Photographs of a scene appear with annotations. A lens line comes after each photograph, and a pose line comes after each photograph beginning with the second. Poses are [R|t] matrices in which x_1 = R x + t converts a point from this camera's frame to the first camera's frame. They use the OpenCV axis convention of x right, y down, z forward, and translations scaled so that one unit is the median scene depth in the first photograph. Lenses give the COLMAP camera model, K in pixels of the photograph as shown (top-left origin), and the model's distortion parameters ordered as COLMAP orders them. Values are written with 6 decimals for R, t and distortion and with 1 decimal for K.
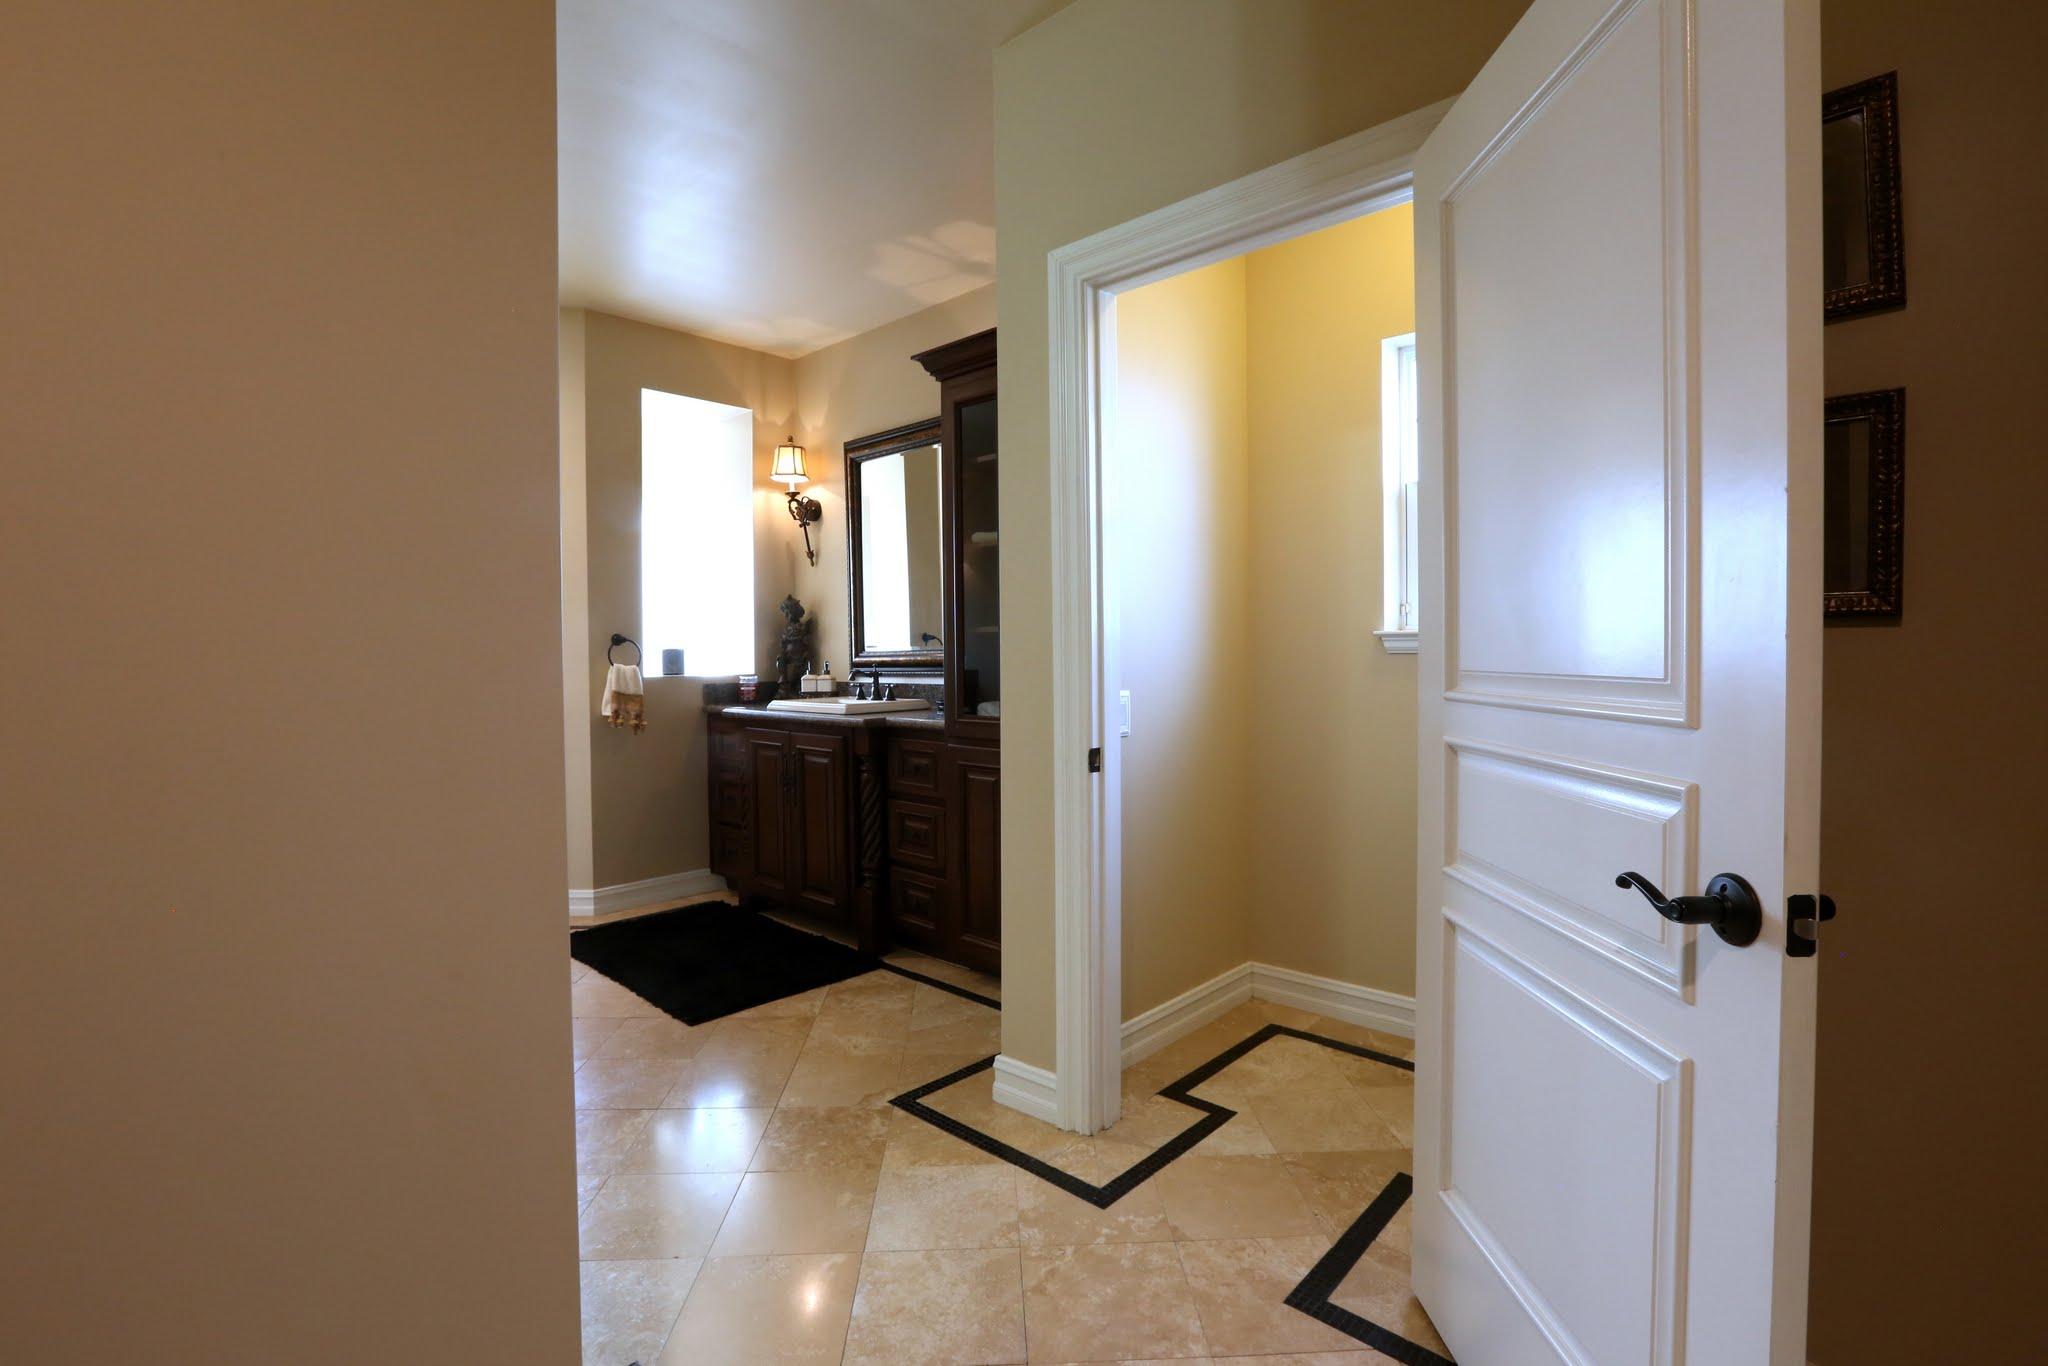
lens RADIAL K [[946.6, 0, 1024.8], [0, 946.6, 679.2], [0, 0, 1]] dist [-0.052465, 0.001871]
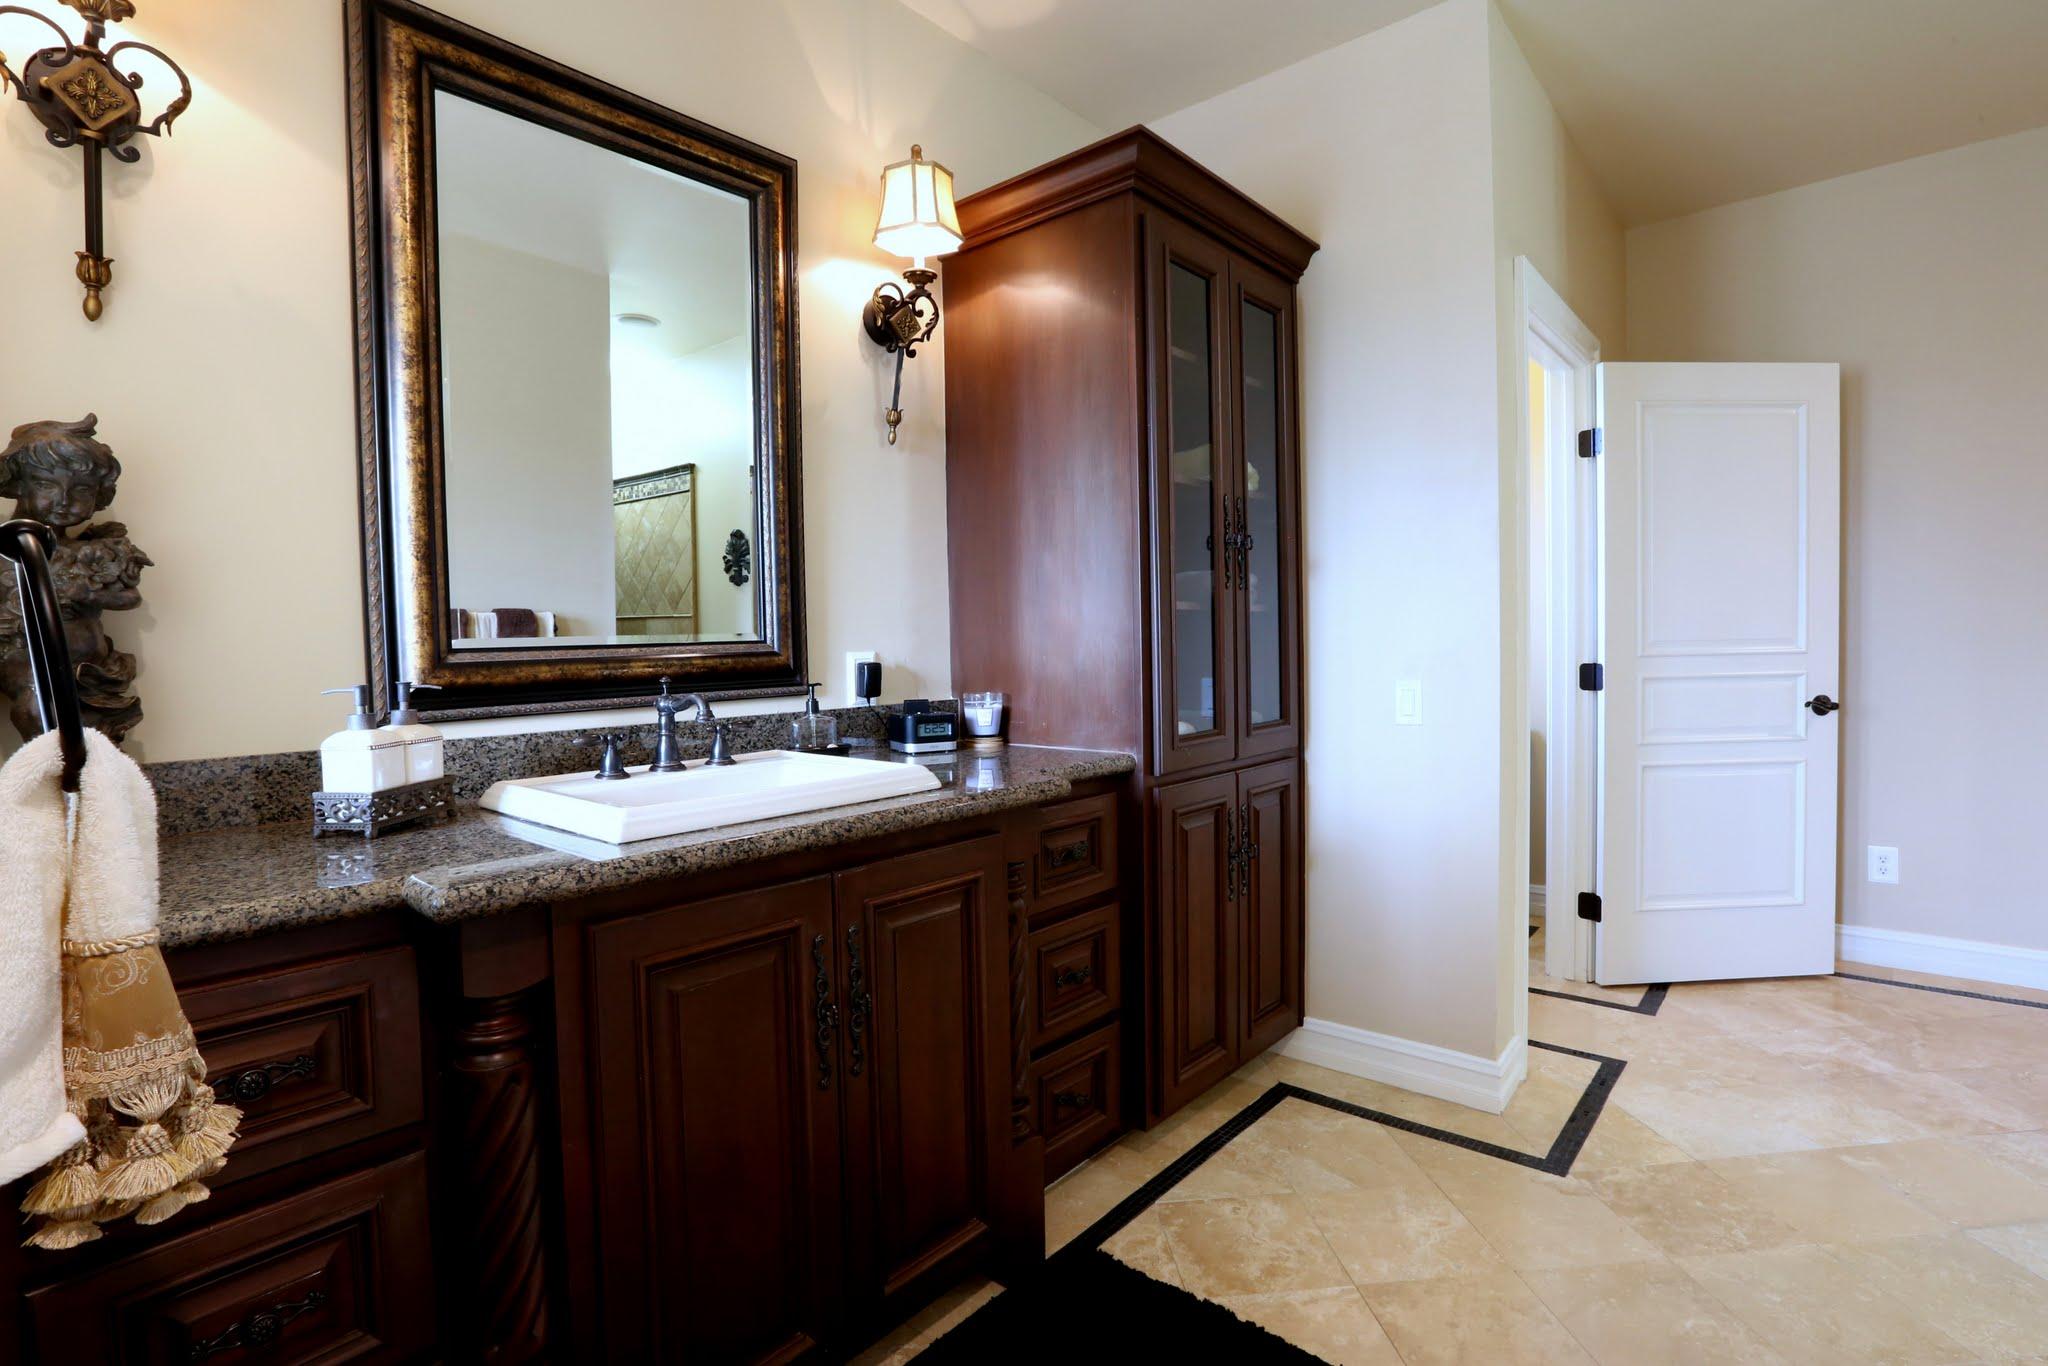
lens RADIAL K [[946.6, 0, 1027.5], [0, 946.6, 674.6], [0, 0, 1]] dist [-0.052465, 0.001871]
pose [[-0.017808, -0.023363, 0.999568, -0.806763], [0.047700, 0.998569, 0.024190, -0.027684], [-0.998703, 0.048110, -0.016669, 1.267044]]
